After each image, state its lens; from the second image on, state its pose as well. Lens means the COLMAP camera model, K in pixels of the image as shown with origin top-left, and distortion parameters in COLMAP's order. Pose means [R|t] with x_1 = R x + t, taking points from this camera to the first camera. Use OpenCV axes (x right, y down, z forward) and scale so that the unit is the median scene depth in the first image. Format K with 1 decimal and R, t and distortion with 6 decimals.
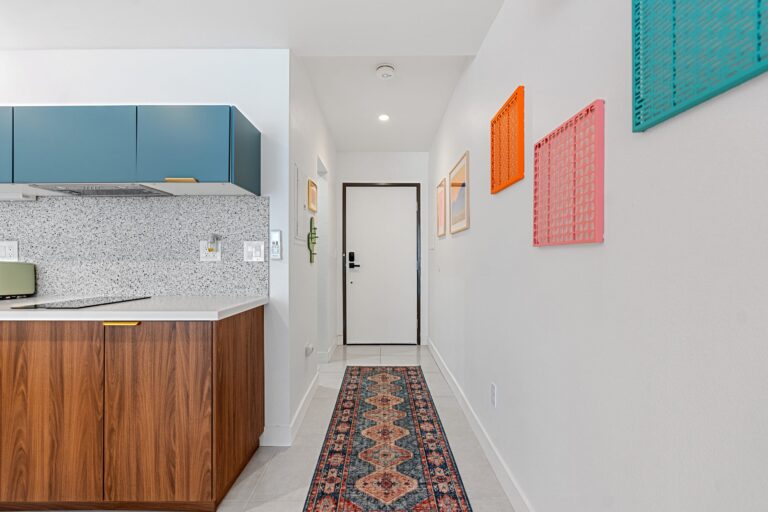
lens RADIAL K [[360.4, 0, 384.0], [0, 360.4, 256.0], [0, 0, 1]] dist [-0.001061, 0.000637]
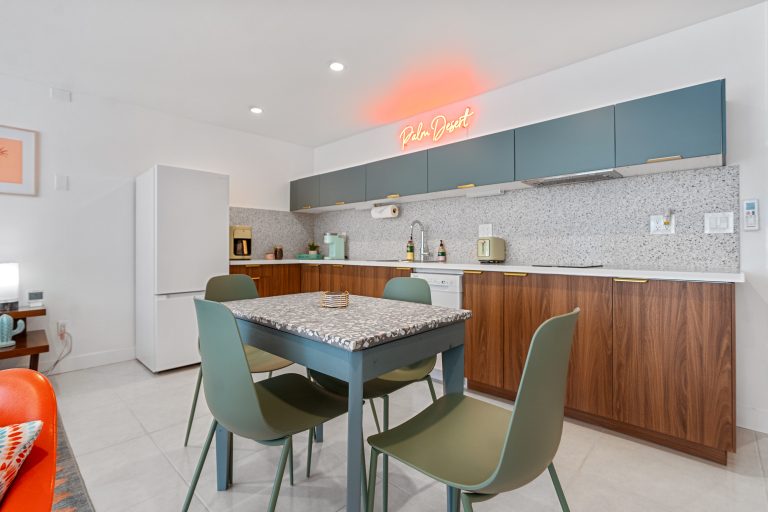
lens RADIAL K [[361.3, 0, 381.2], [0, 361.3, 244.2], [0, 0, 1]] dist [-0.000419, 0.001732]
pose [[0.726116, -0.006498, -0.687541, -0.351480], [0.002616, 0.999974, -0.006687, 0.049524], [0.687567, 0.003057, 0.726115, -0.351069]]
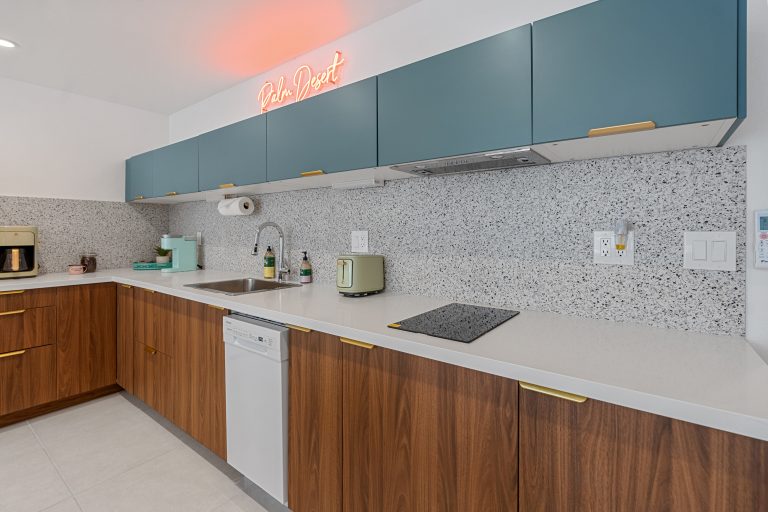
lens RADIAL K [[361.5, 0, 383.0], [0, 361.5, 229.7], [0, 0, 1]] dist [-0.004646, -0.000019]
pose [[0.798498, 0.000555, -0.601997, -0.425920], [0.004569, 0.999965, 0.006982, -0.050309], [0.601980, -0.008326, 0.798468, 0.277599]]
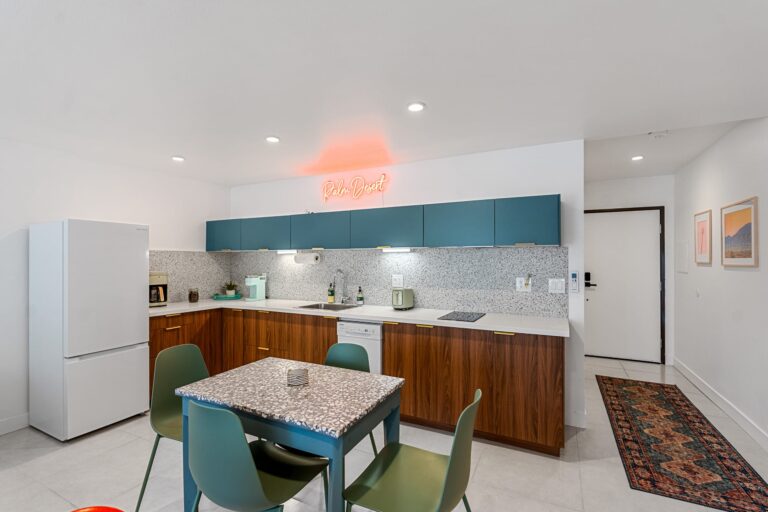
lens RADIAL K [[353.8, 0, 384.0], [0, 353.8, 256.0], [0, 0, 1]] dist [-0.001892, 0.001500]
pose [[0.891350, -0.003988, -0.453298, -0.335222], [0.002495, 0.999989, -0.003890, -0.126691], [0.453309, 0.002336, 0.891350, -0.553178]]
